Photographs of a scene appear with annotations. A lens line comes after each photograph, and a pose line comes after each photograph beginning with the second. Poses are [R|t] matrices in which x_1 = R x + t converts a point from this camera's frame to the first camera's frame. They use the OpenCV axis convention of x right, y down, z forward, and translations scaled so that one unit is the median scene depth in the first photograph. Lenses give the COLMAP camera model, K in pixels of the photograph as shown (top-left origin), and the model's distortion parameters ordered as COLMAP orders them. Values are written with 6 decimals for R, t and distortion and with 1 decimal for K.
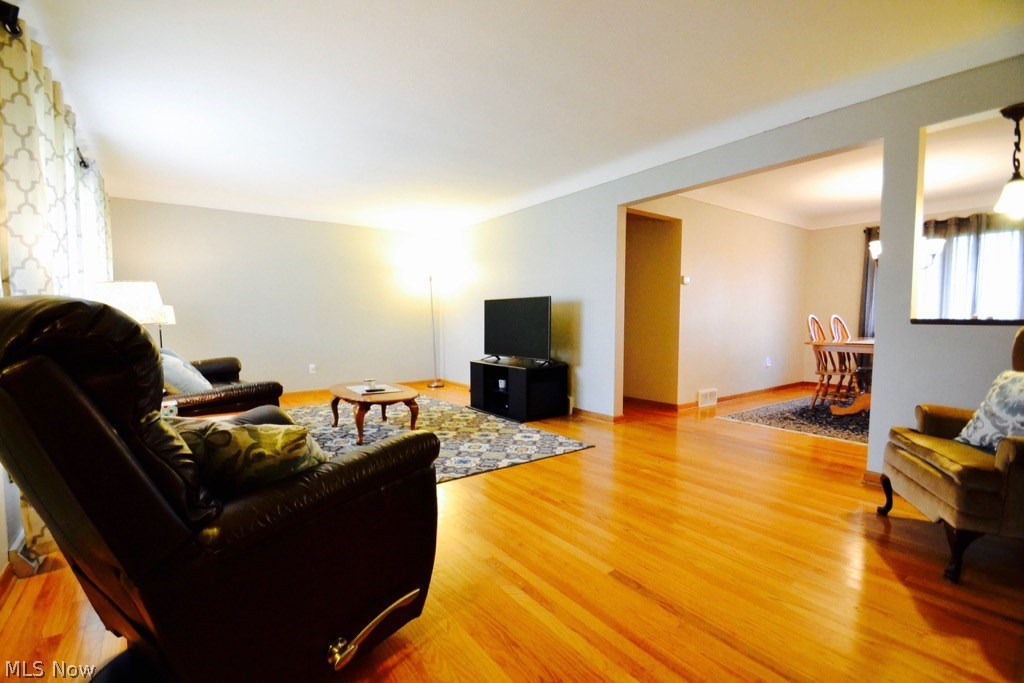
lens RADIAL K [[466.1, 0, 508.8], [0, 466.1, 341.0], [0, 0, 1]] dist [0.001550, -0.006657]
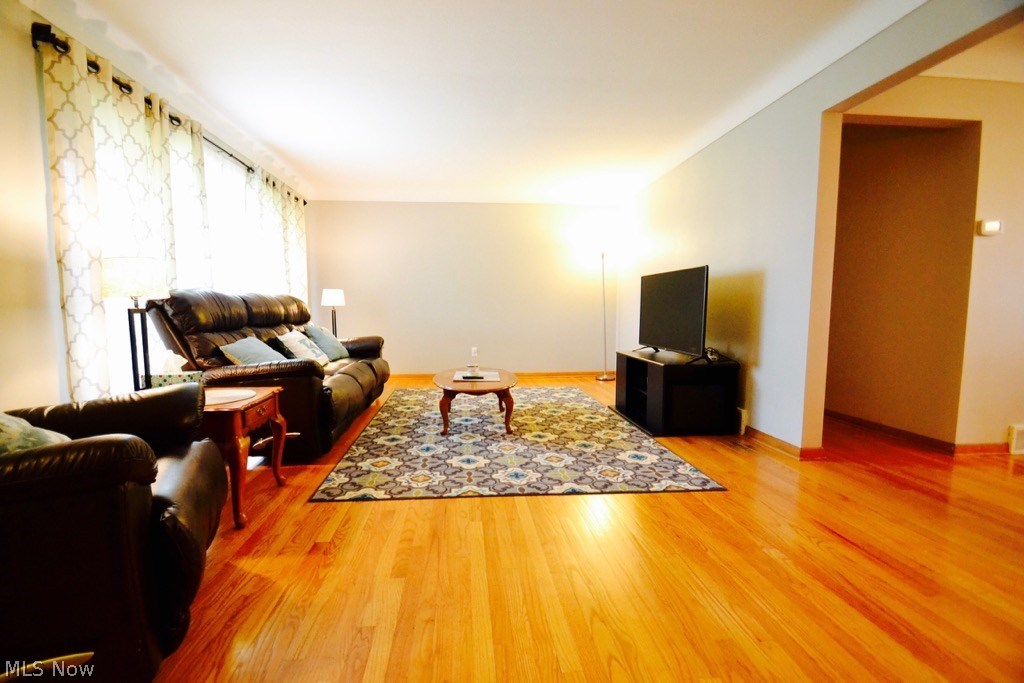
lens RADIAL K [[466.1, 0, 507.7], [0, 466.1, 345.1], [0, 0, 1]] dist [0.001550, -0.006657]
pose [[0.841932, 0.043236, -0.537848, 0.245877], [-0.025582, 0.998862, 0.040251, 0.004379], [0.538976, -0.020130, 0.842080, 0.262912]]
